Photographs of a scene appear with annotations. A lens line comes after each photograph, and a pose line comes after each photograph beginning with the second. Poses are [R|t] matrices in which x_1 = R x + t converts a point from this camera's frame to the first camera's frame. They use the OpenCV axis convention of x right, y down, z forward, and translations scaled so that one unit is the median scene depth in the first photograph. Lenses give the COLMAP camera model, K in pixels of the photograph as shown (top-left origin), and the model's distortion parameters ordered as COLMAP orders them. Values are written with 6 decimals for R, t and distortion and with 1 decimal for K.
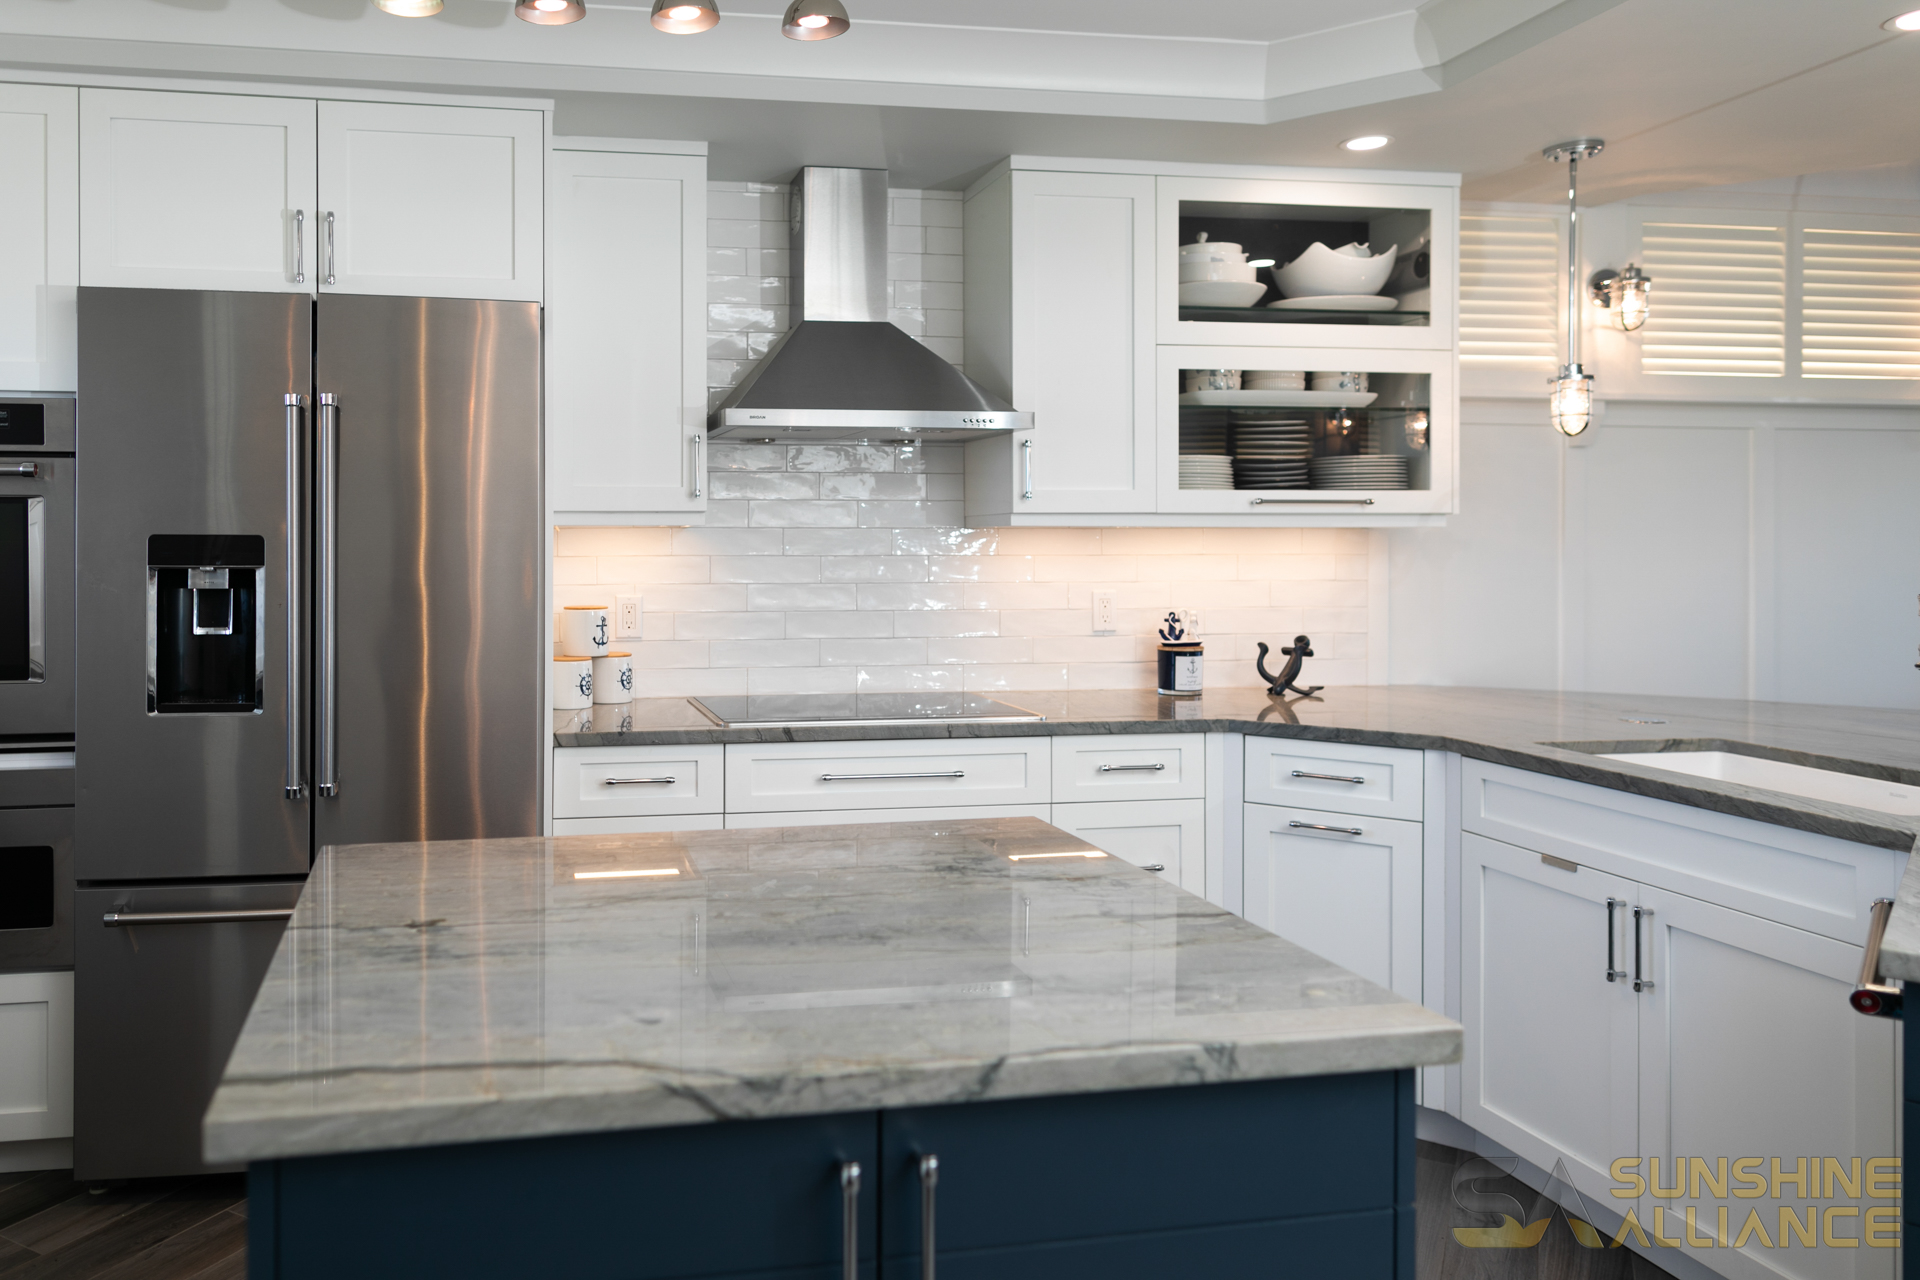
lens RADIAL K [[1350.5, 0, 729.8], [0, 1350.5, 554.3], [0, 0, 1]] dist [0.013948, -0.007146]
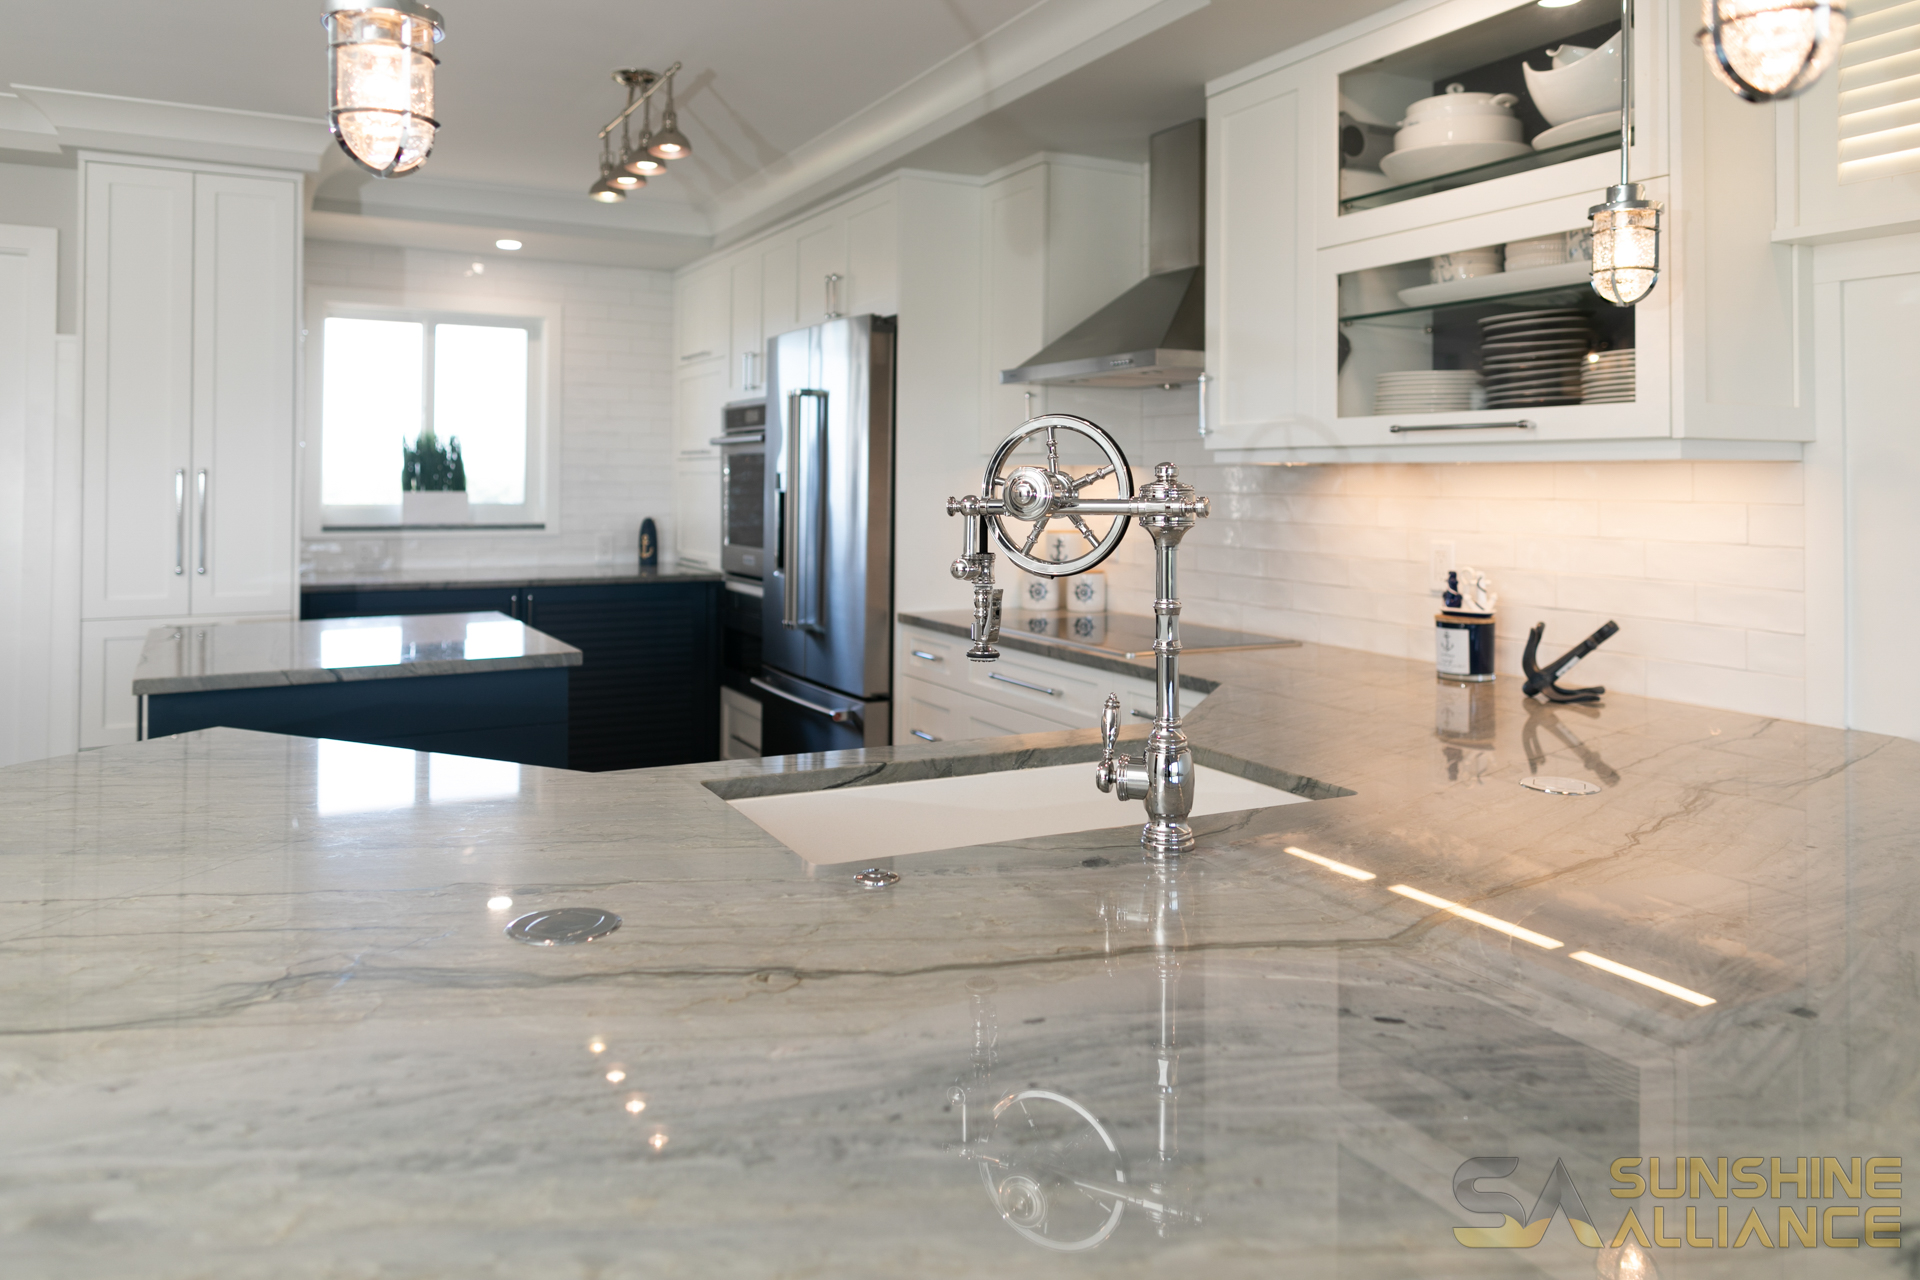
lens RADIAL K [[1359.5, 0, 928.2], [0, 1359.5, 473.8], [0, 0, 1]] dist [0.001584, 0.007056]
pose [[0.299846, -0.001383, -0.953987, 1.082567], [-0.015683, 0.999857, -0.006379, -0.004214], [0.953859, 0.016874, 0.299781, 0.522949]]
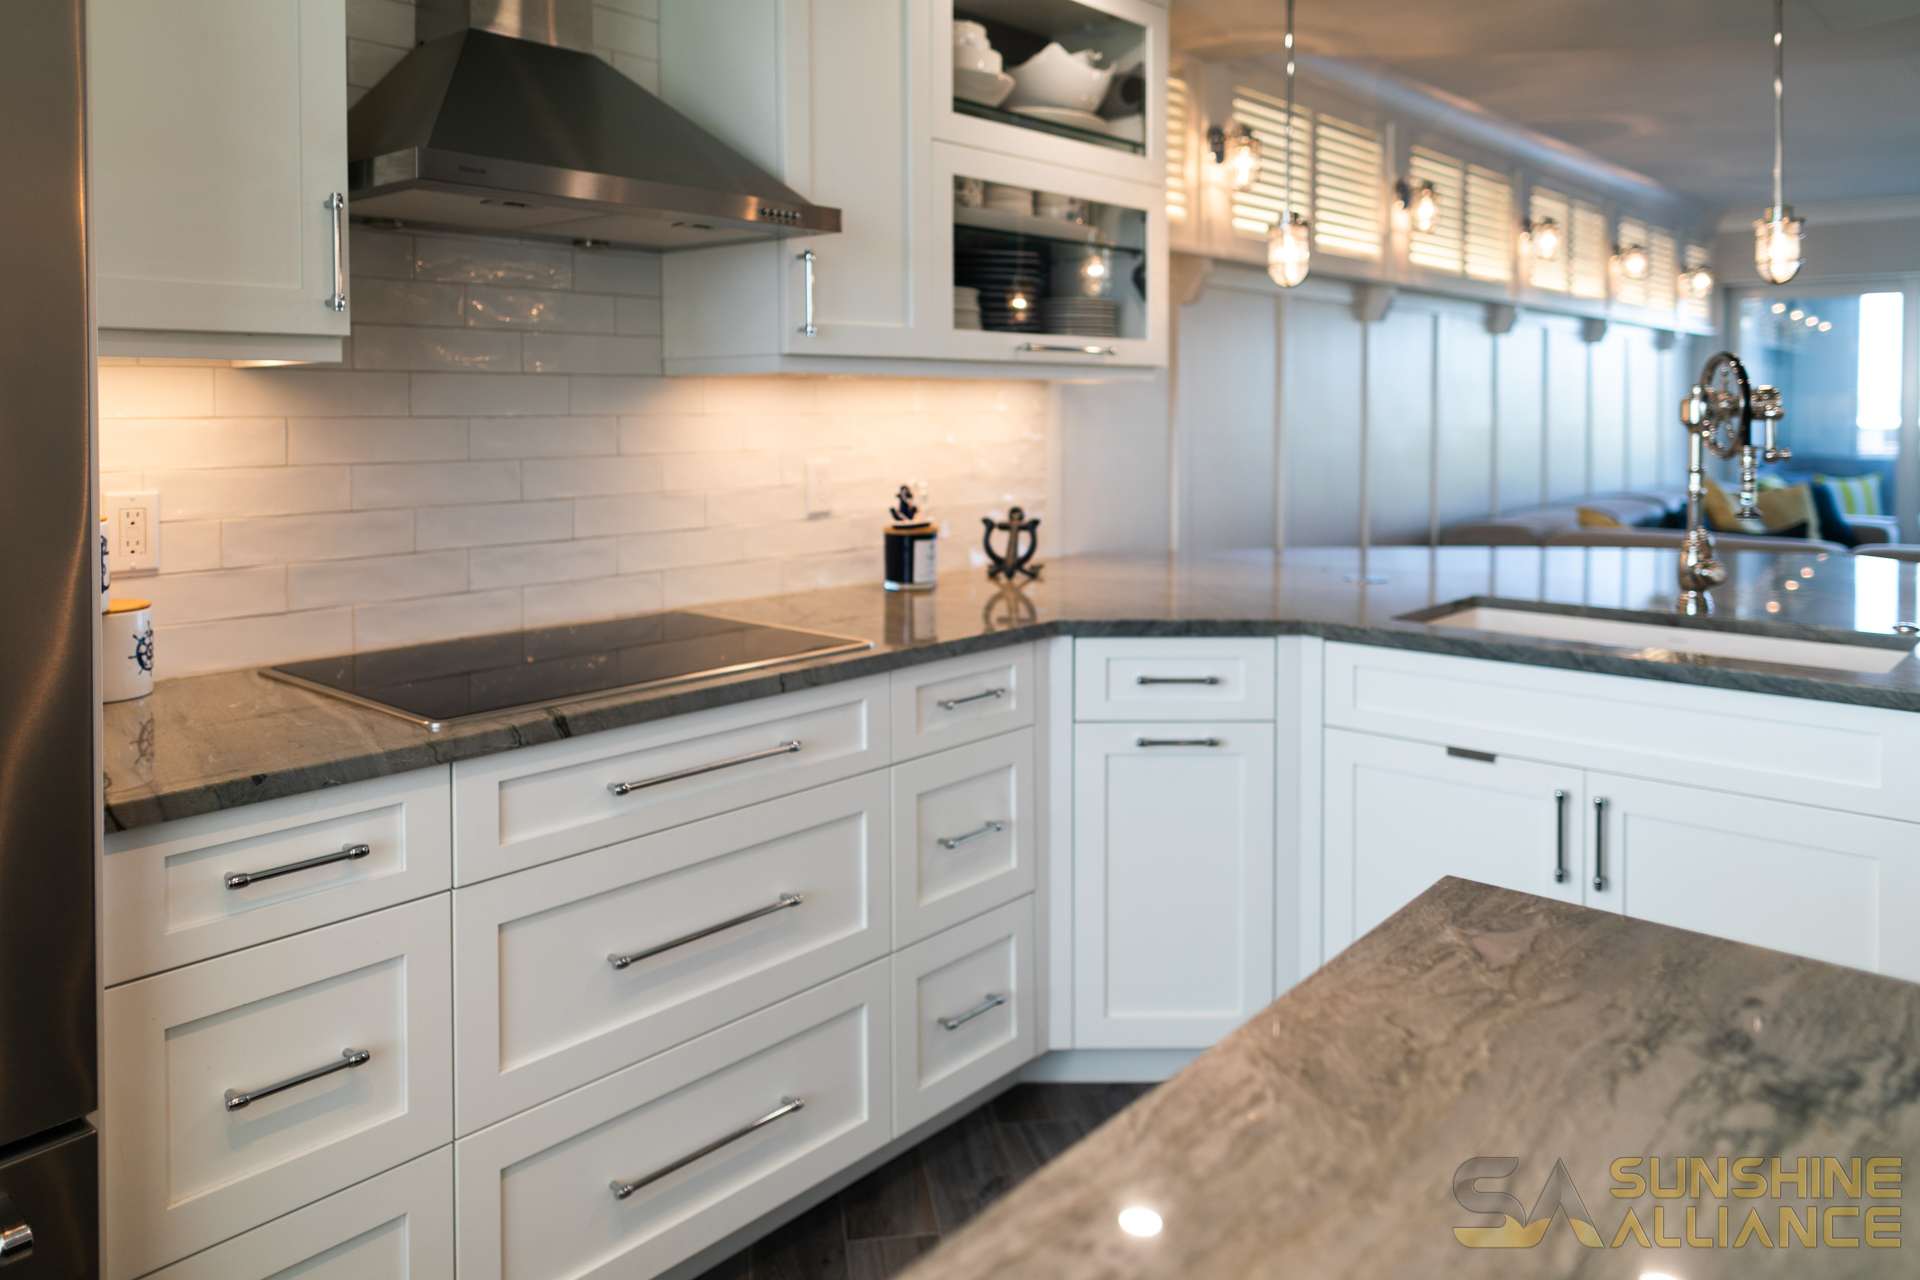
lens RADIAL K [[1359.5, 0, 929.3], [0, 1359.5, 427.9], [0, 0, 1]] dist [0.001584, 0.007056]
pose [[0.783468, -0.011726, 0.621322, -0.172690], [0.006054, 0.999919, 0.011238, 0.000262], [-0.621403, -0.005043, 0.783475, 0.402739]]
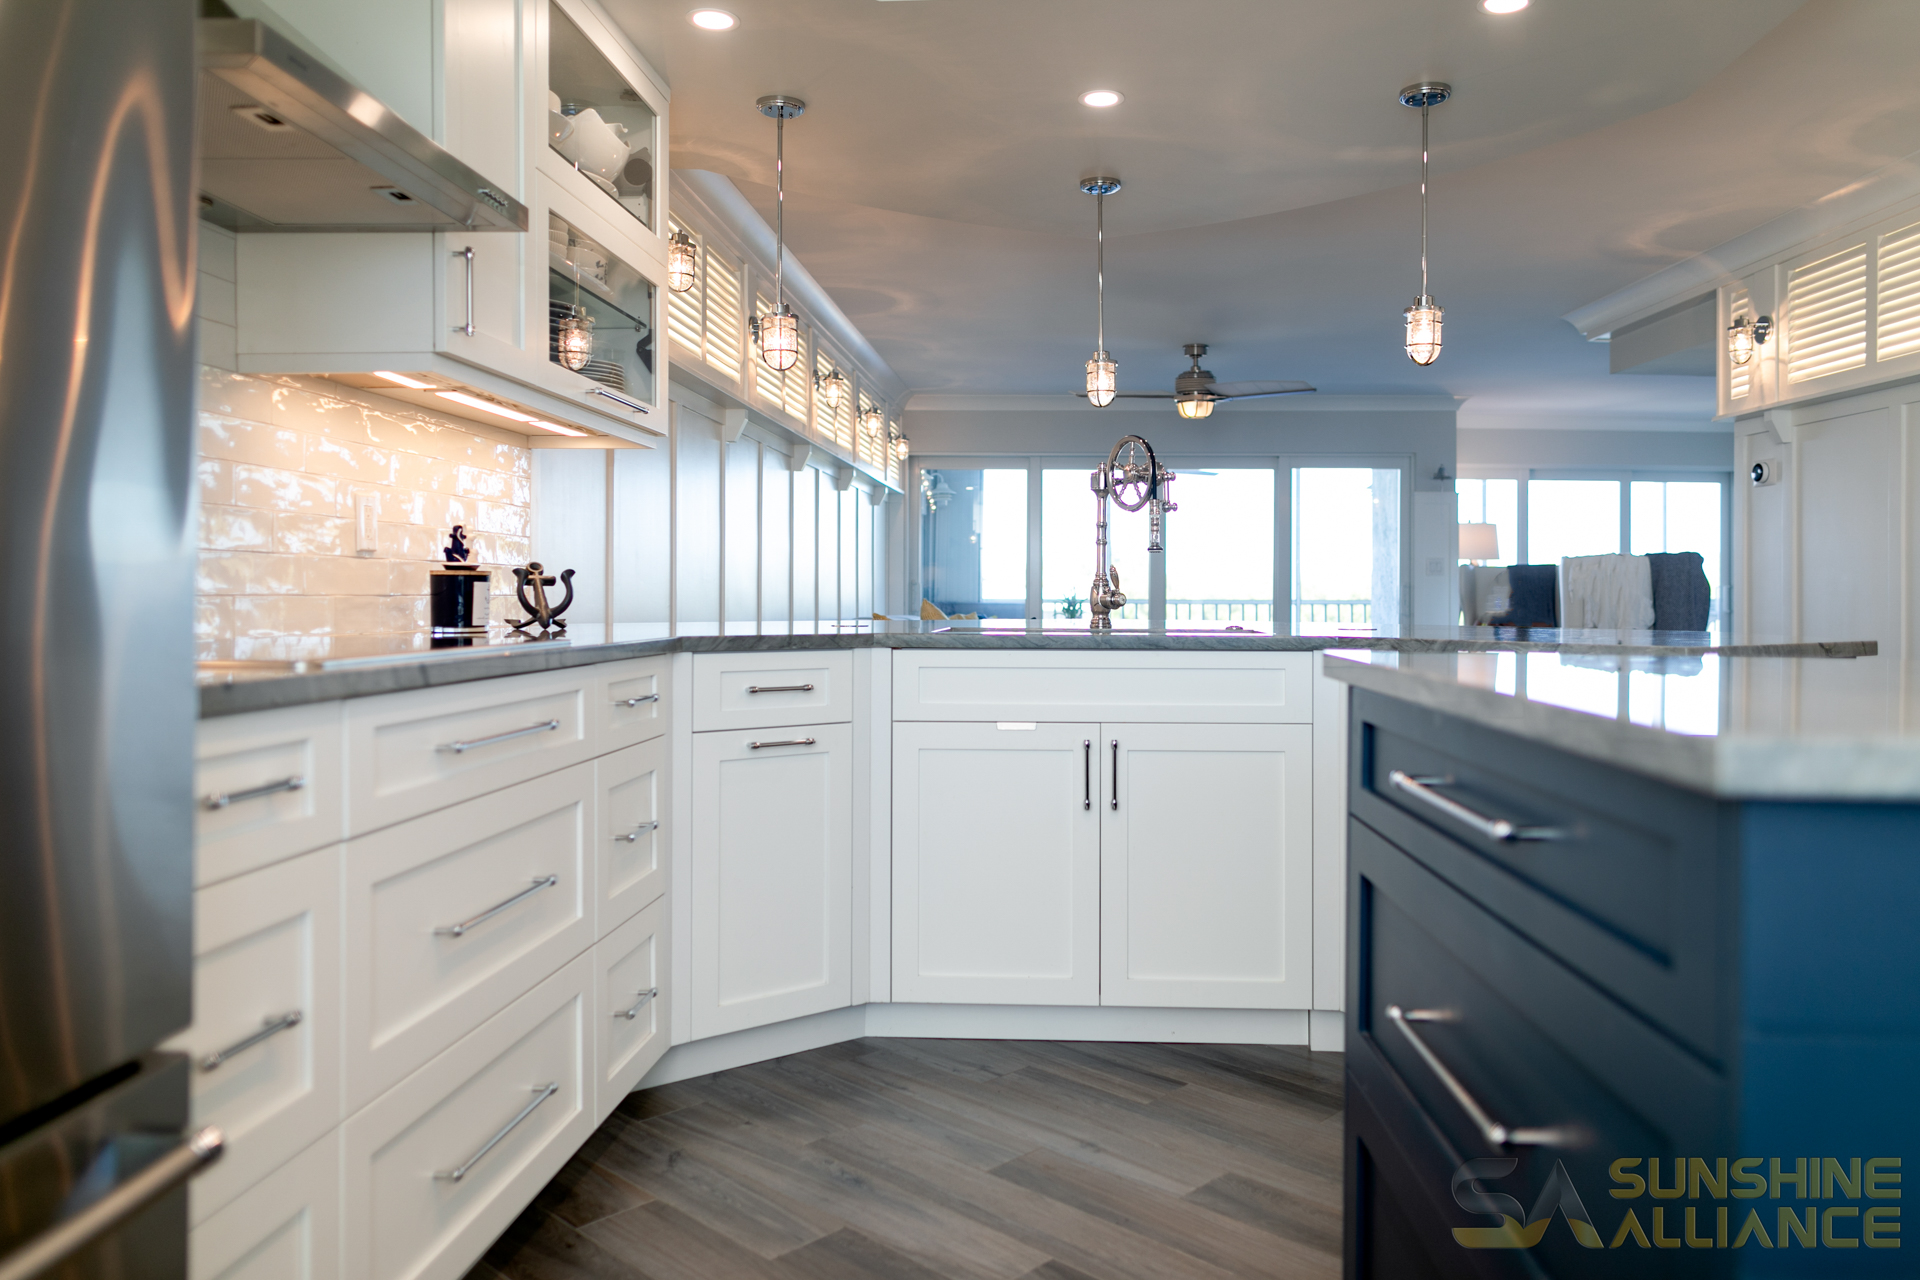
lens RADIAL K [[1359.5, 0, 1013.0], [0, 1359.5, 580.8], [0, 0, 1]] dist [0.001584, 0.007056]
pose [[0.210934, 0.011295, 0.977435, -0.390627], [0.000526, 0.999932, -0.011668, 0.091605], [-0.977500, 0.002975, 0.210914, 0.586708]]
